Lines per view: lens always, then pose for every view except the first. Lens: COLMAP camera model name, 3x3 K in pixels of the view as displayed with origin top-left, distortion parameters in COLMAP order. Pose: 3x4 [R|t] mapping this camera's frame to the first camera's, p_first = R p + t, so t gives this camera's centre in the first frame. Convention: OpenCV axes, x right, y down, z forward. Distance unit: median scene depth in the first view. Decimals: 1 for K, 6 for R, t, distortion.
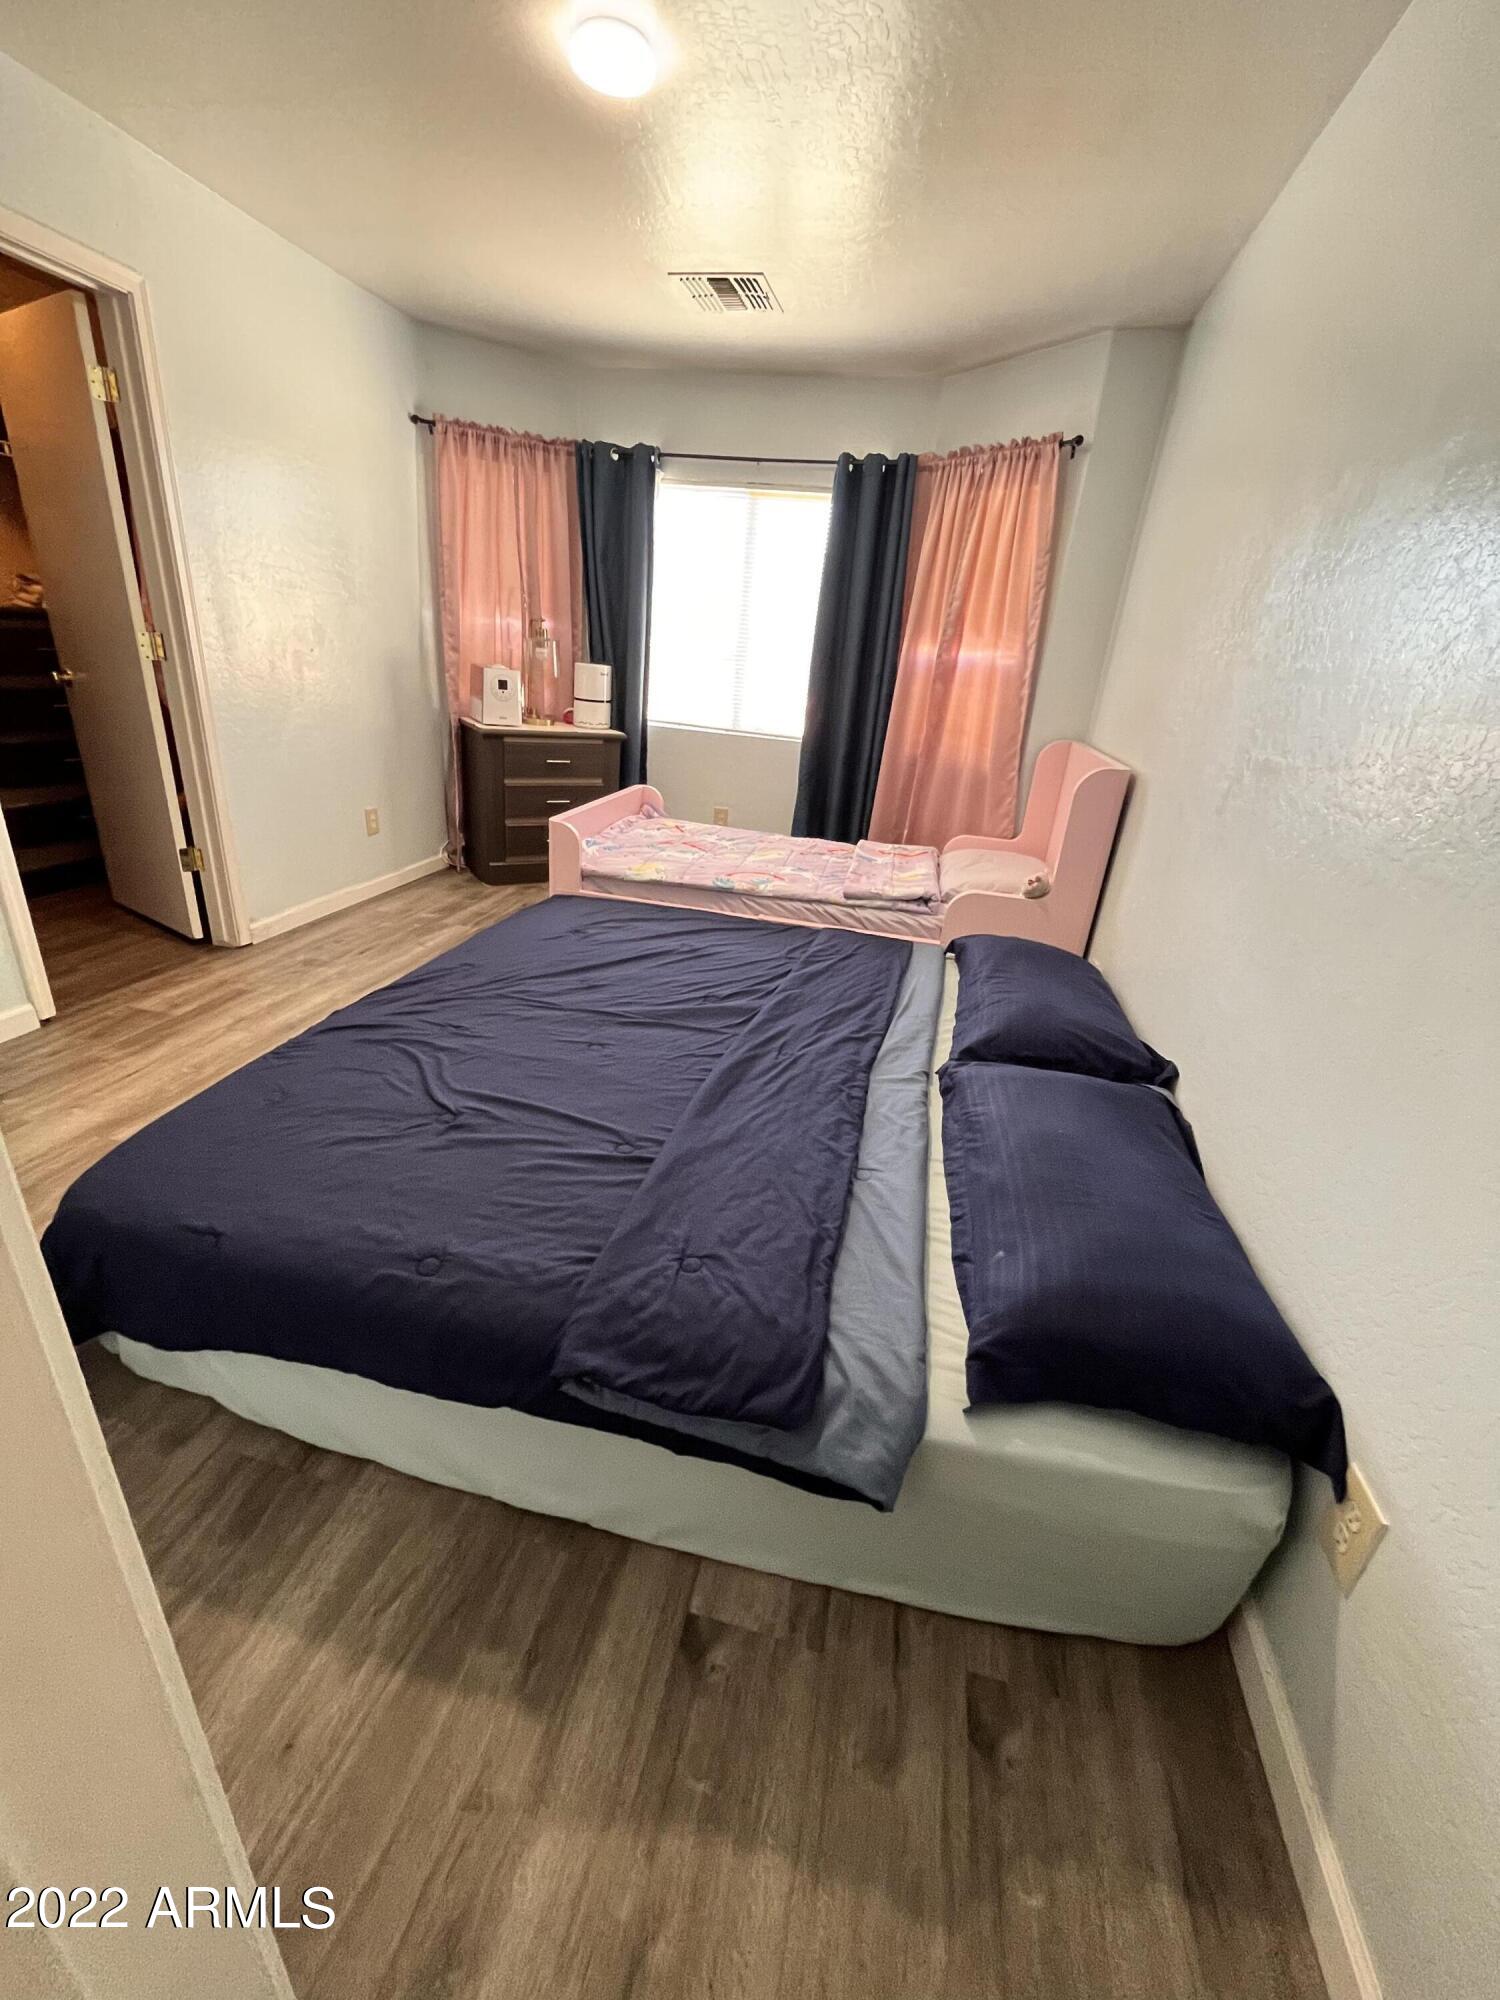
lens RADIAL K [[809.6, 0, 754.2], [0, 809.6, 1004.0], [0, 0, 1]] dist [-0.003628, -0.000812]
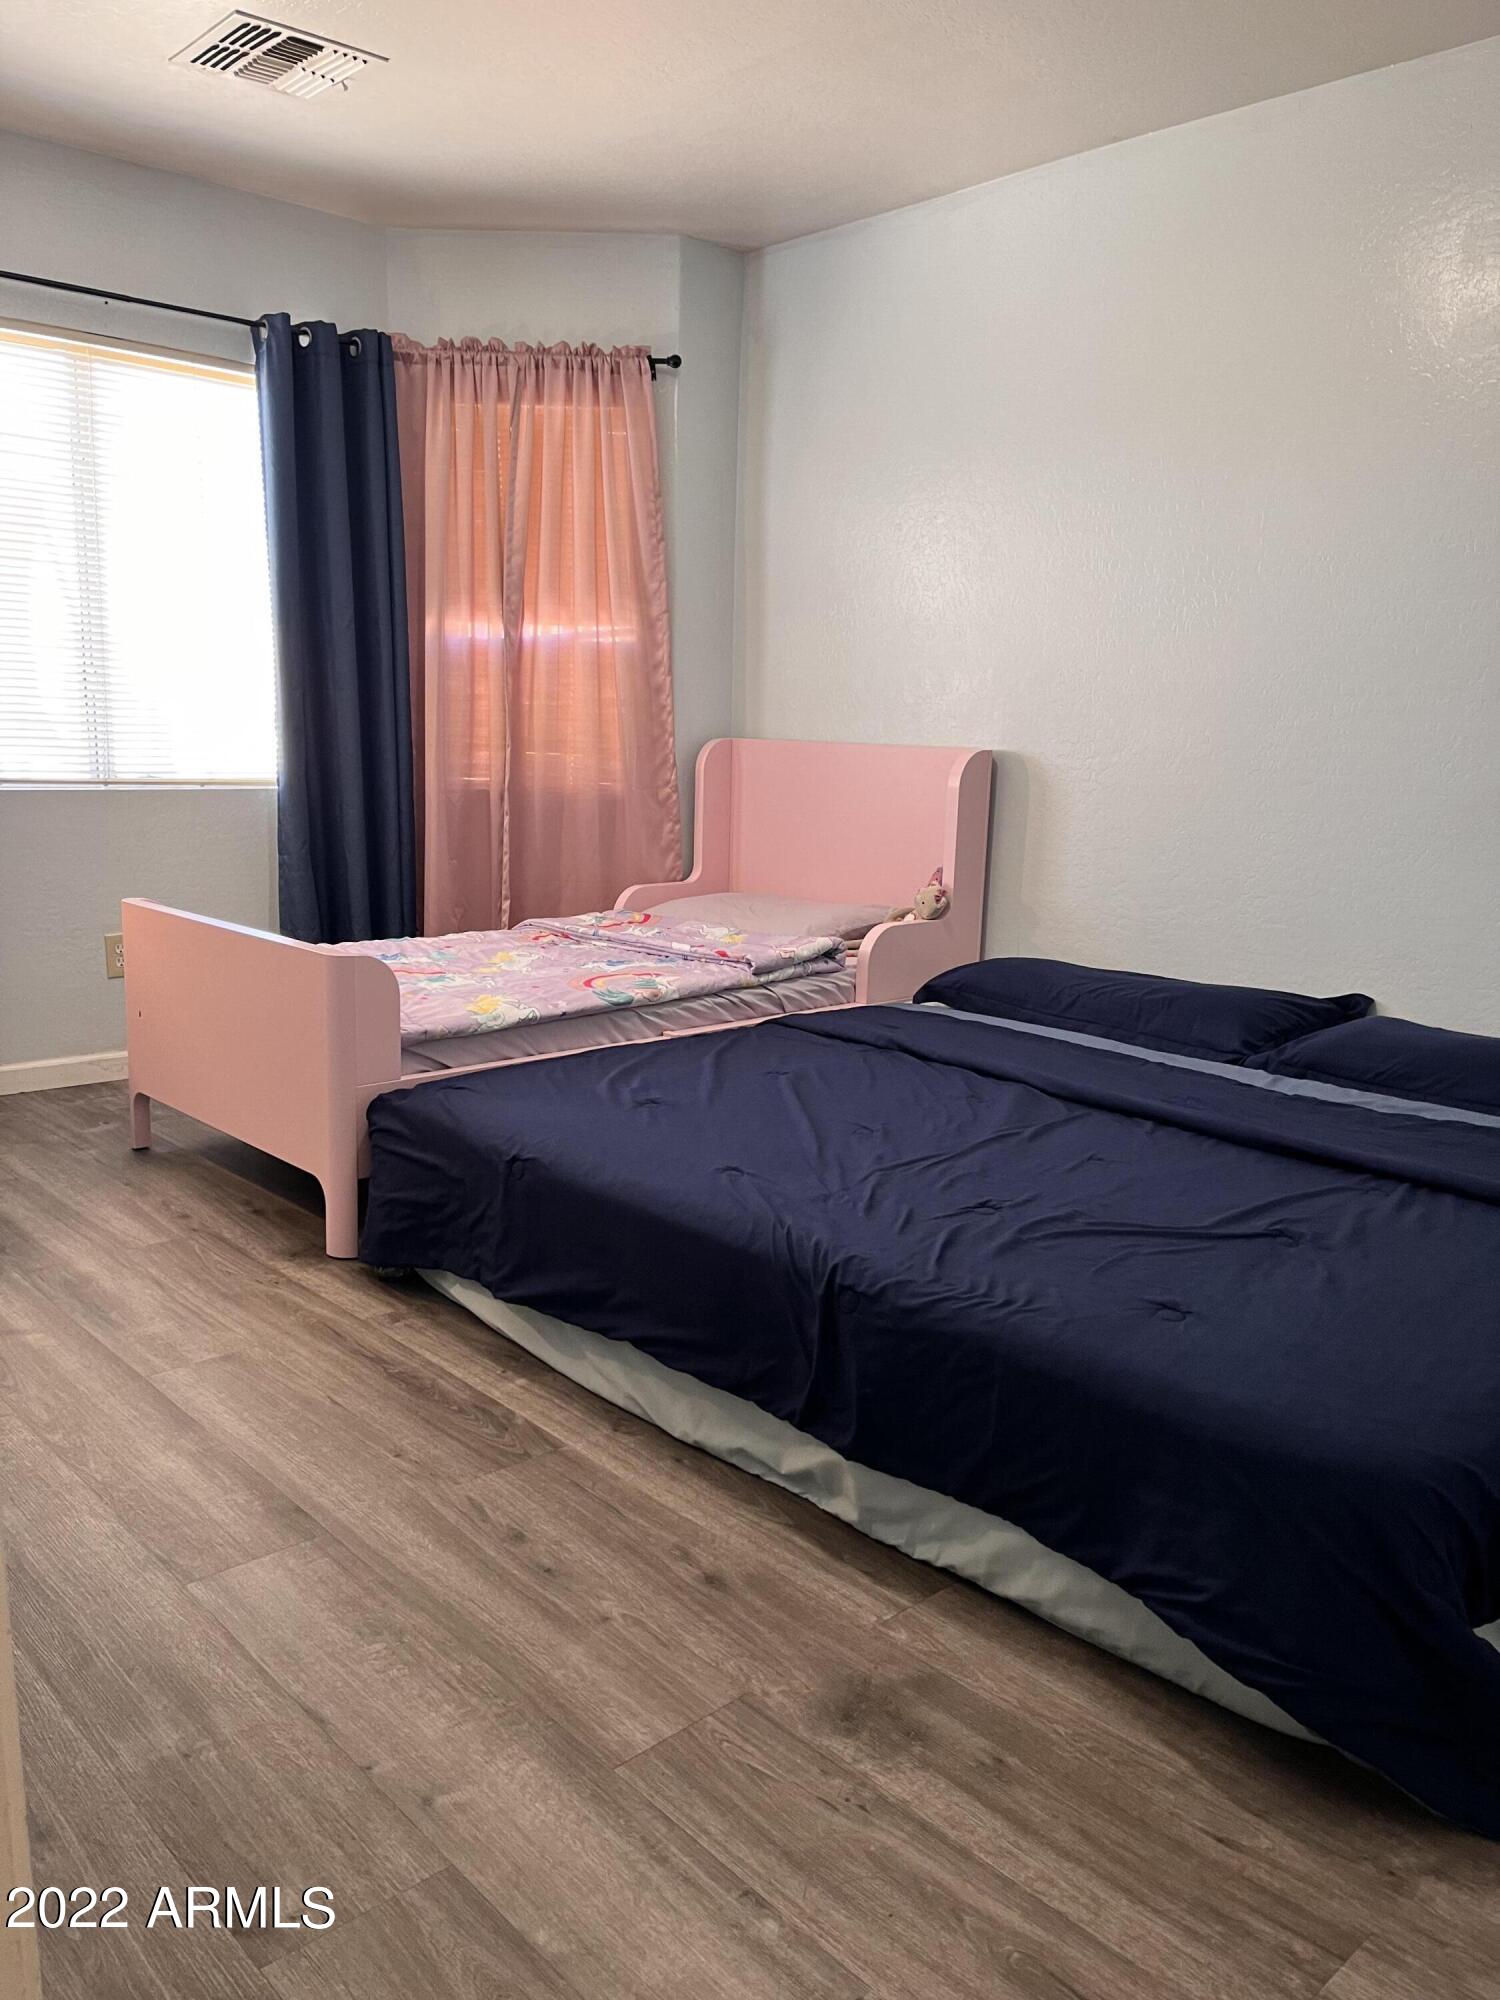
lens RADIAL K [[1506.1, 0, 744.6], [0, 1506.1, 1008.1], [0, 0, 1]] dist [0.056723, -0.075838]
pose [[0.557747, -0.218810, 0.800650, -0.820289], [0.347067, 0.937728, 0.014499, -0.115511], [-0.753964, 0.269792, 0.598957, 0.242290]]
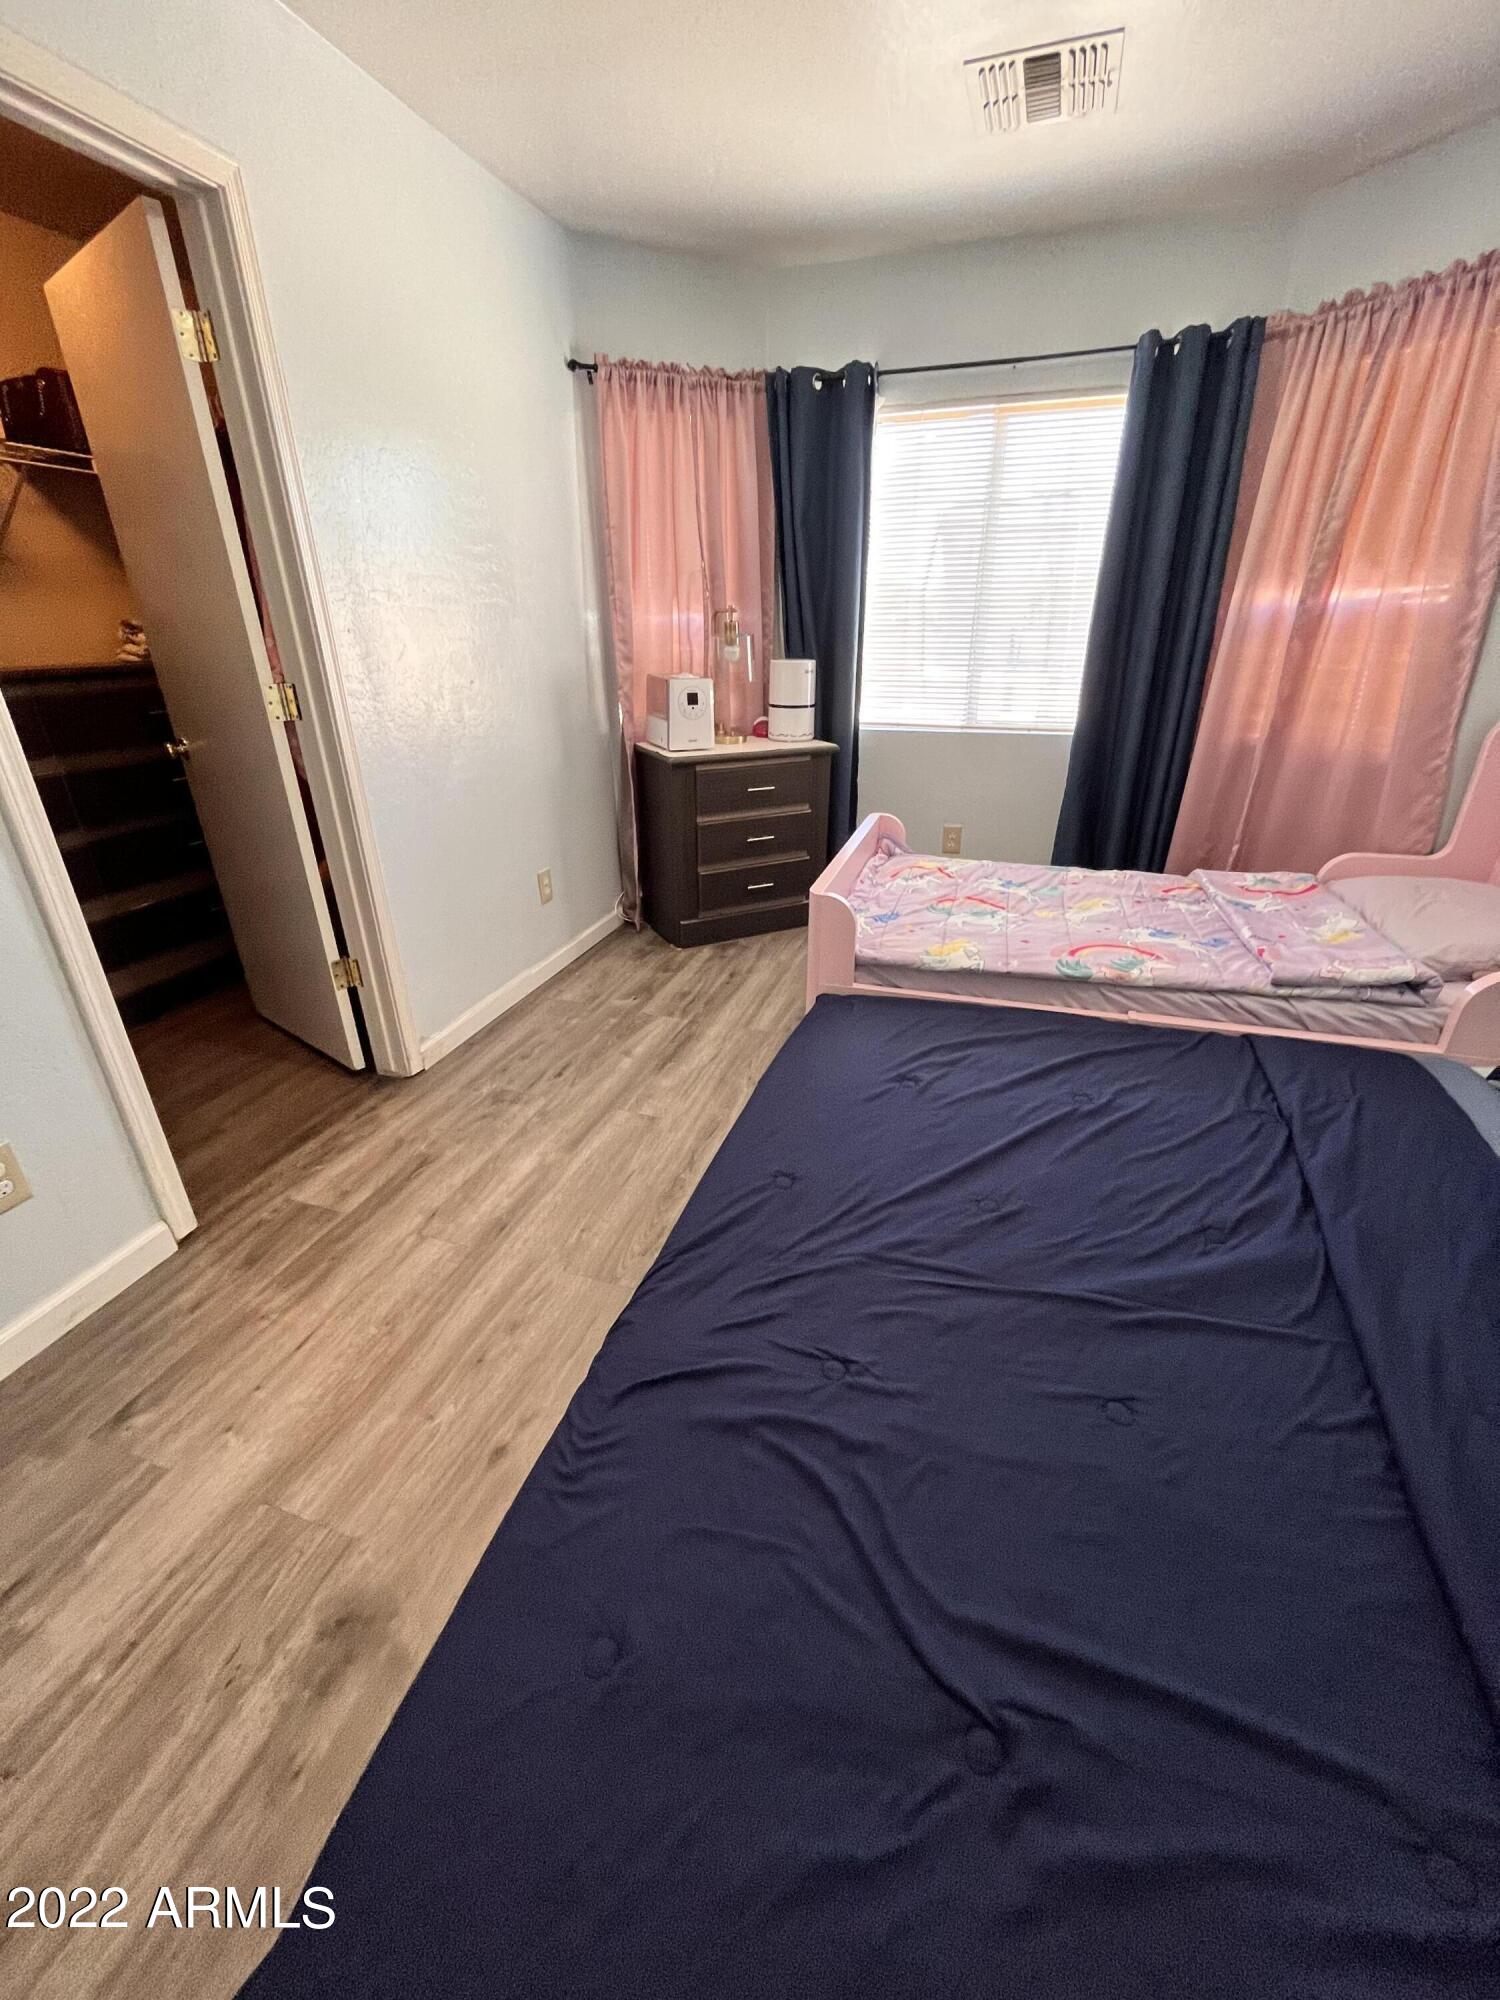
lens RADIAL K [[809.6, 0, 753.0], [0, 809.6, 1002.3], [0, 0, 1]] dist [-0.003628, -0.000812]
pose [[0.991460, -0.049188, -0.120780, -0.210171], [0.052327, 0.998366, 0.022951, -0.141247], [0.119453, -0.029075, 0.992414, 0.267331]]
